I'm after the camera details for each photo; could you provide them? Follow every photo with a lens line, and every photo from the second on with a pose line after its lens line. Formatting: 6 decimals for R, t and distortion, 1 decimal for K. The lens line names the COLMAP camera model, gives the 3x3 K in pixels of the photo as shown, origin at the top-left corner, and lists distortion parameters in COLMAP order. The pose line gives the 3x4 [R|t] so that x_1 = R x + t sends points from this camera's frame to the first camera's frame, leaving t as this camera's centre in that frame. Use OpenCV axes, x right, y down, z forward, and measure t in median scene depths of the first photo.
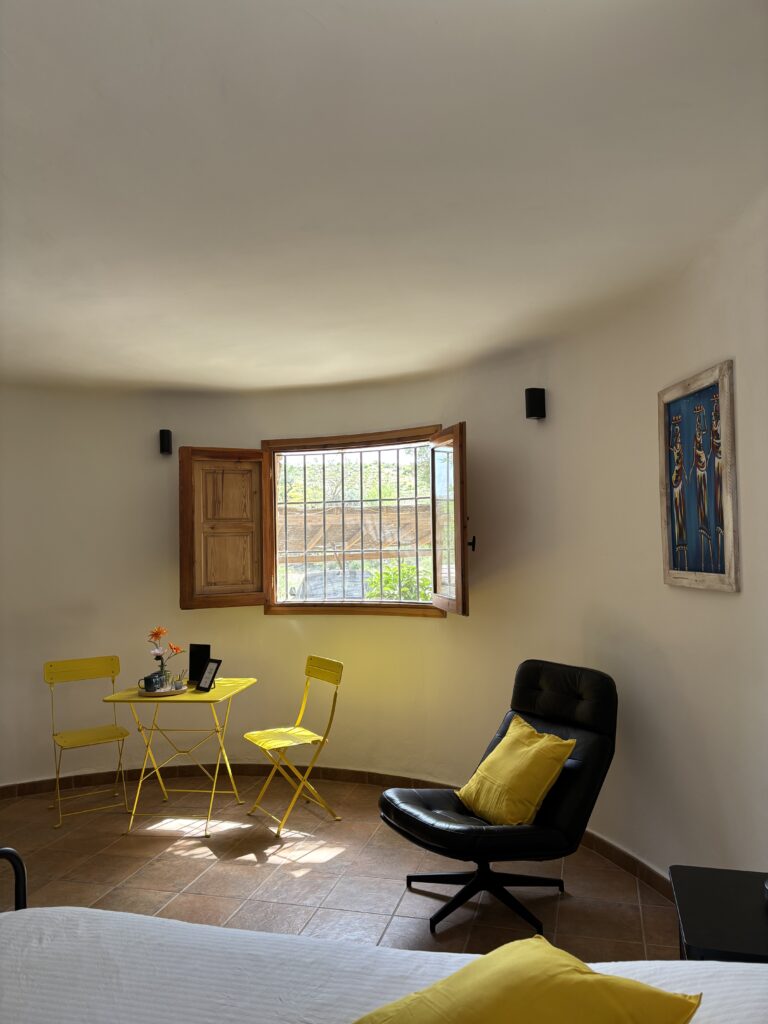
lens RADIAL K [[775.3, 0, 384.0], [0, 775.3, 512.0], [0, 0, 1]] dist [0.053017, 0.001313]
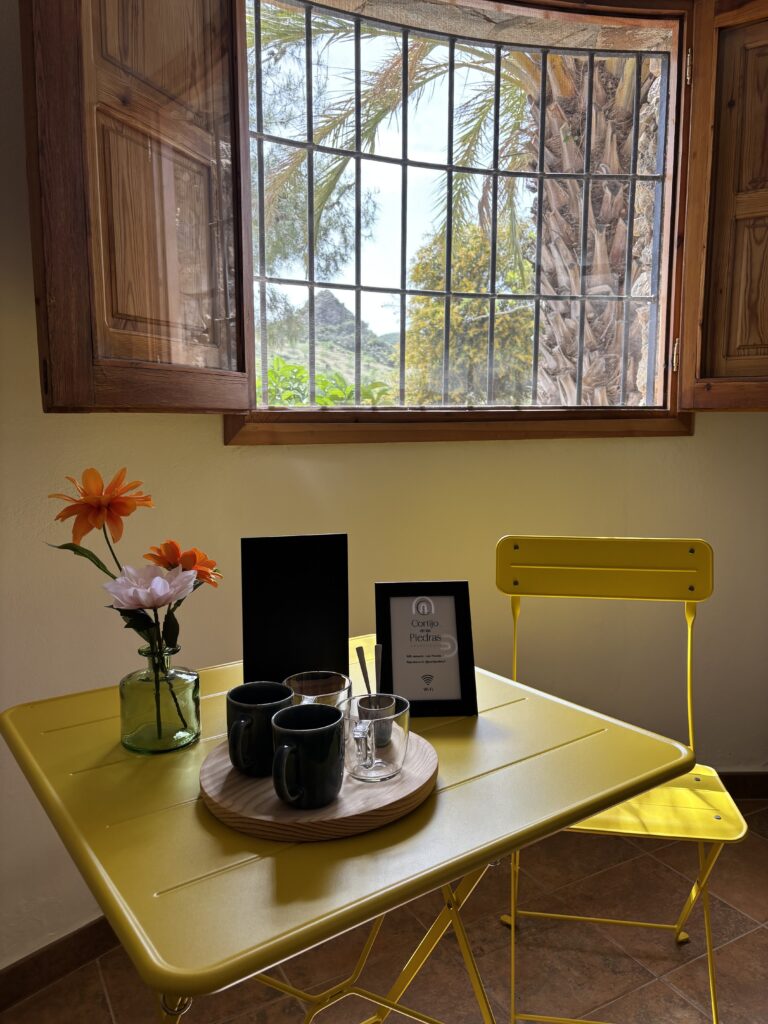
lens RADIAL K [[775.3, 0, 384.0], [0, 775.3, 512.0], [0, 0, 1]] dist [0.053017, 0.001313]
pose [[0.703379, -0.066889, 0.707661, -0.459691], [-0.039660, 0.990319, 0.133027, 0.151668], [-0.709708, -0.121634, 0.693917, 0.957532]]
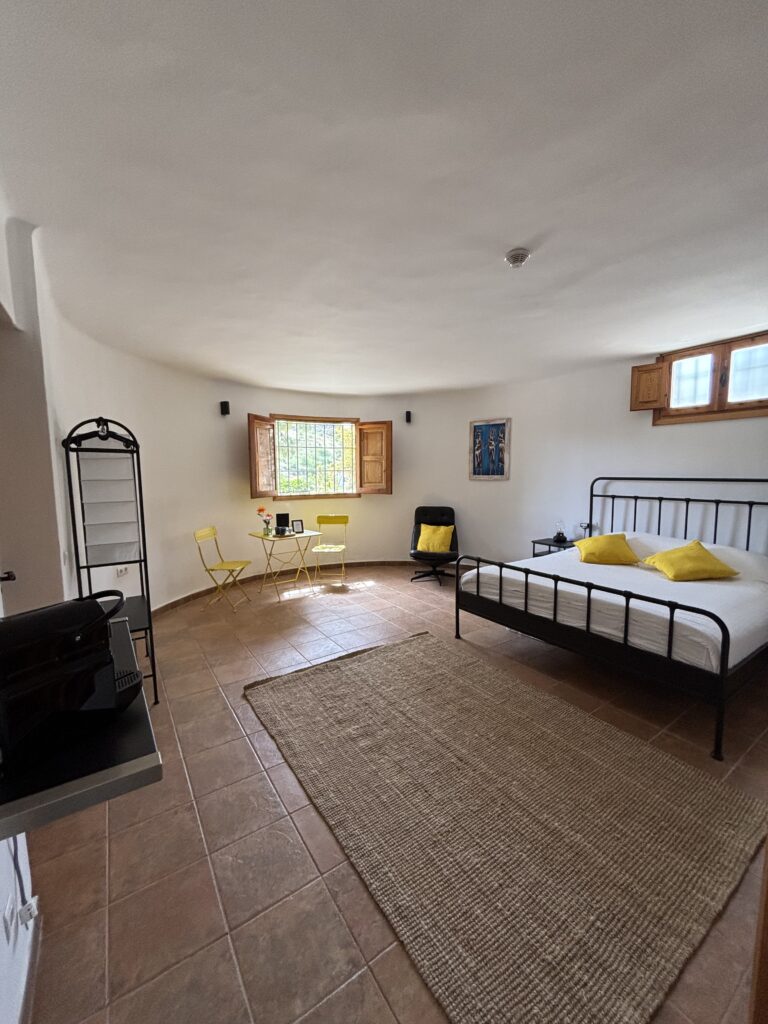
lens RADIAL K [[410.5, 0, 386.3], [0, 410.5, 509.9], [0, 0, 1]] dist [-0.002290, -0.000165]
pose [[0.641770, -0.054077, 0.764988, -1.054560], [-0.035182, 0.994384, 0.099808, 0.049108], [-0.766090, -0.090968, 0.636263, 0.112706]]
